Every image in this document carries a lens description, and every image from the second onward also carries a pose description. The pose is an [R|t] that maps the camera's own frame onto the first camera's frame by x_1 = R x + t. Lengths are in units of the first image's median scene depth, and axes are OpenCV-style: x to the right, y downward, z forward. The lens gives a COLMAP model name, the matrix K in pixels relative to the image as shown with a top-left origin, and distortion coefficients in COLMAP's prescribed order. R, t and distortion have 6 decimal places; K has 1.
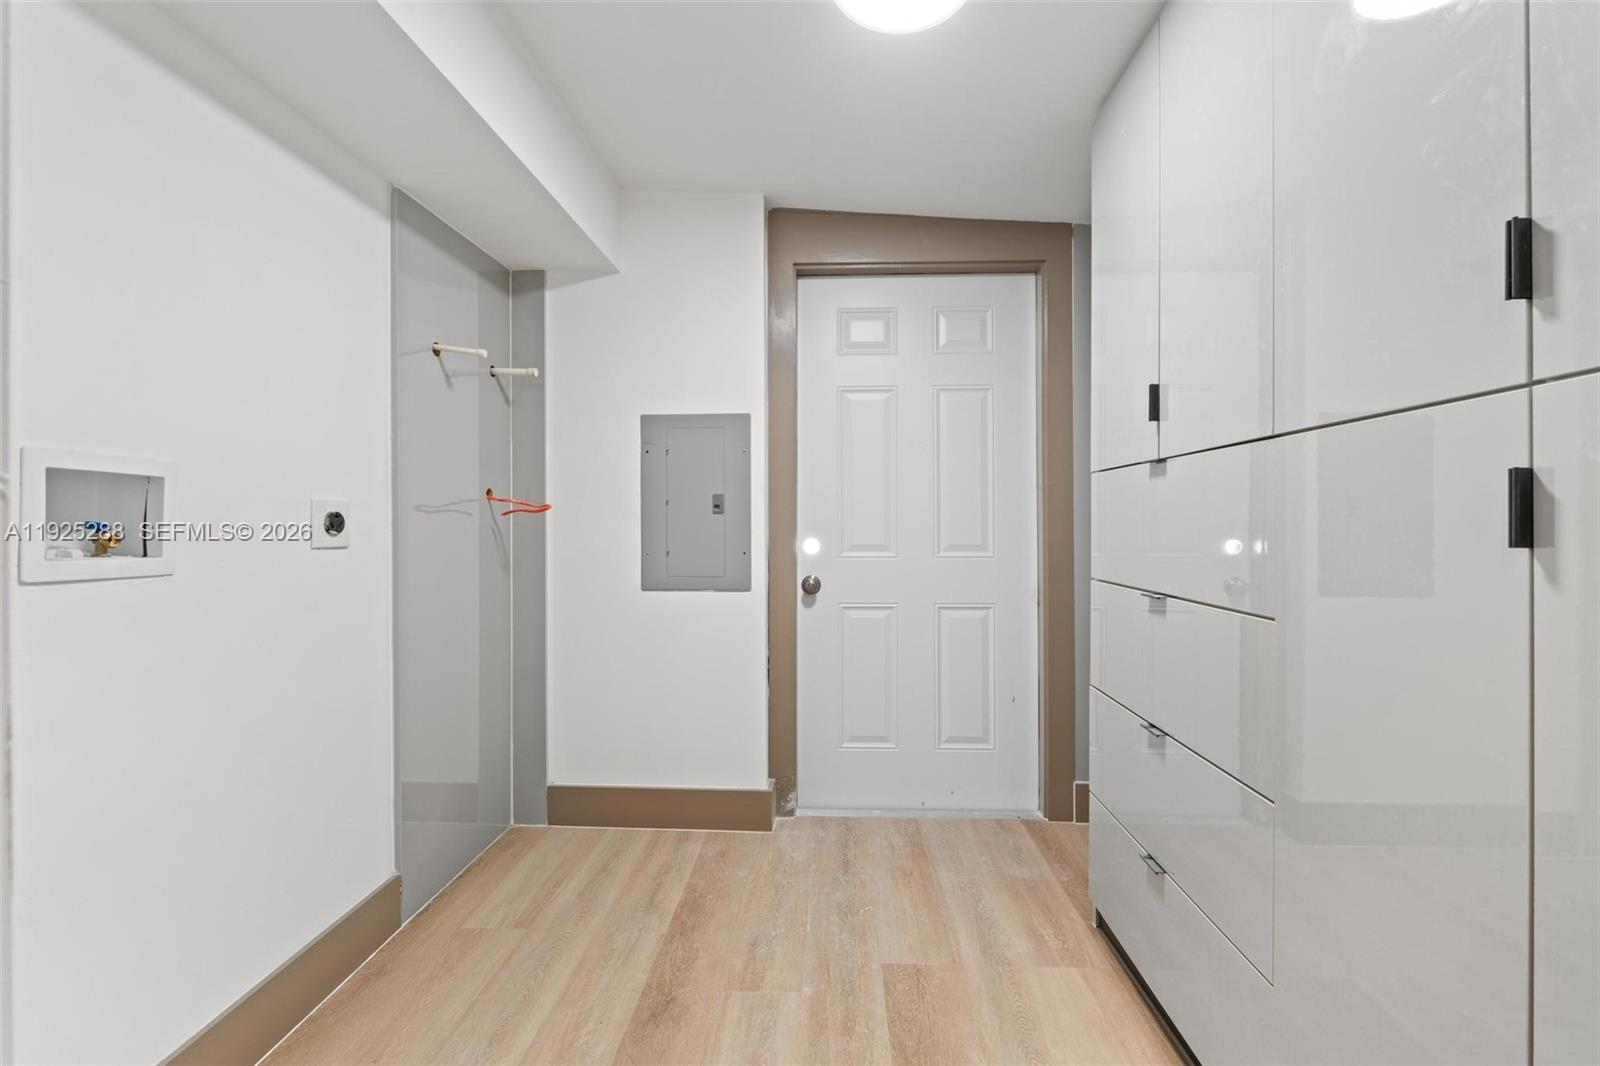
lens RADIAL K [[687.0, 0, 799.5], [0, 687.0, 522.7], [0, 0, 1]] dist [0.000793, 0.000069]
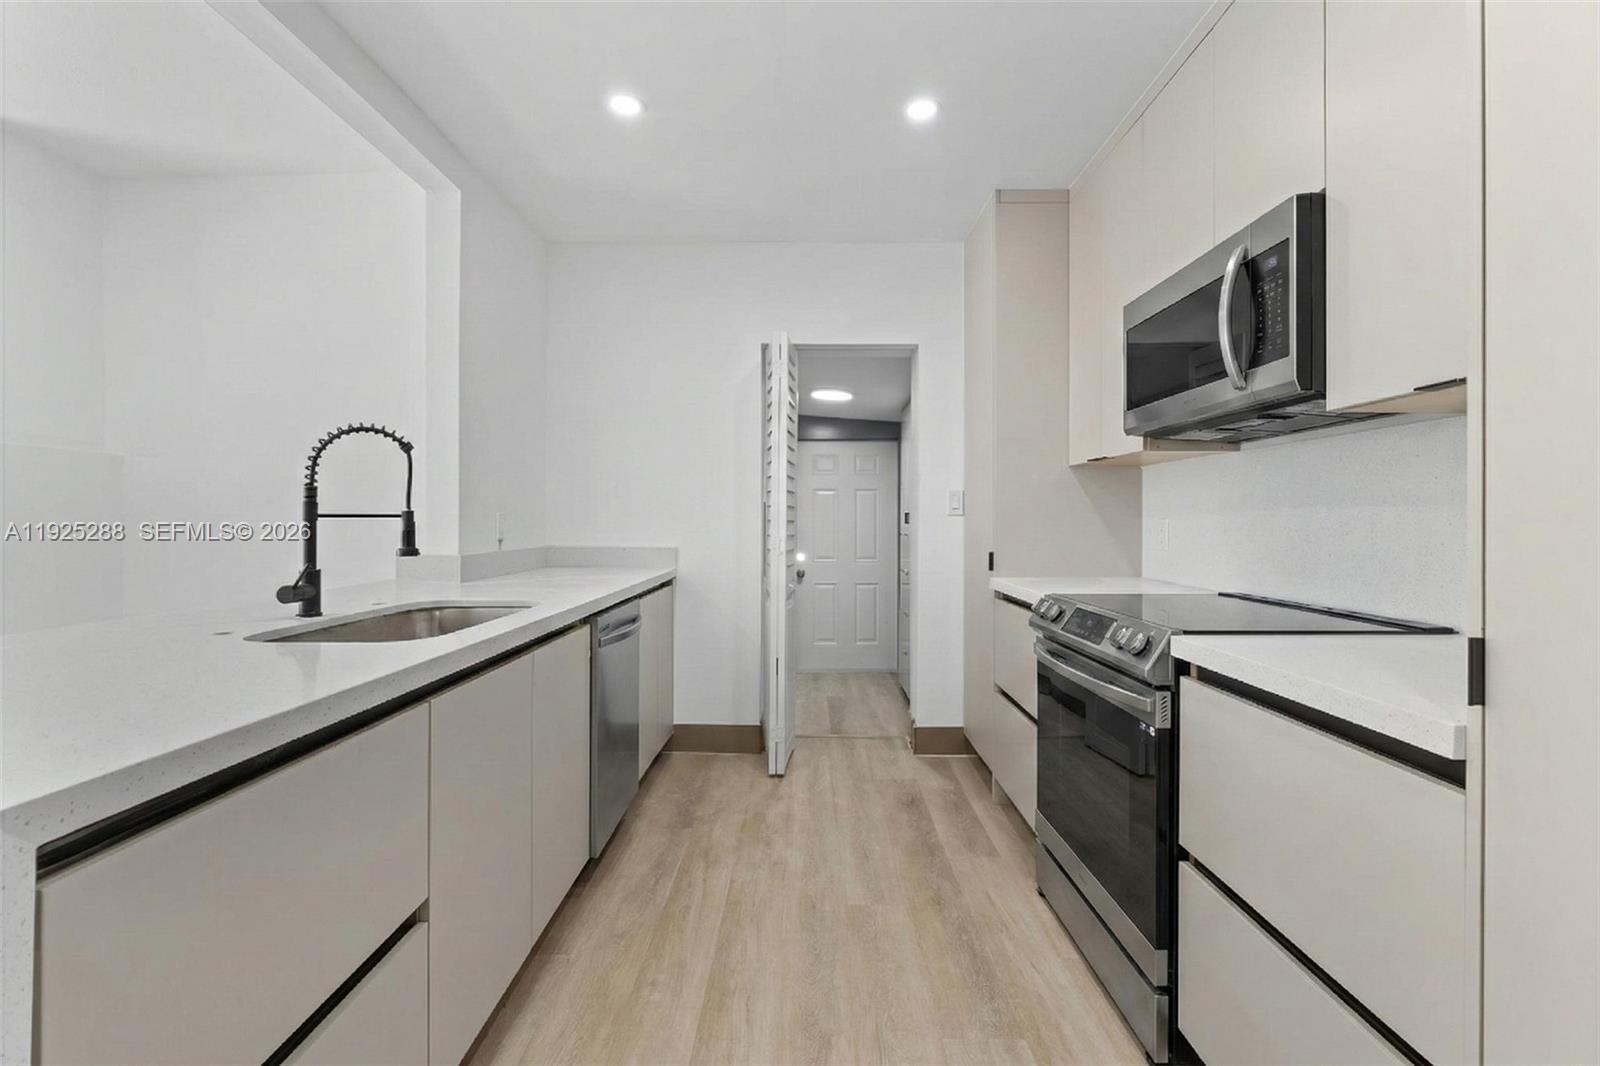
lens RADIAL K [[687.0, 0, 799.5], [0, 687.0, 522.7], [0, 0, 1]] dist [0.000793, 0.000069]
pose [[0.999170, 0.005560, 0.040363, -0.082755], [-0.005529, 0.999984, -0.000893, -0.079278], [-0.040367, 0.000669, 0.999185, -1.313410]]
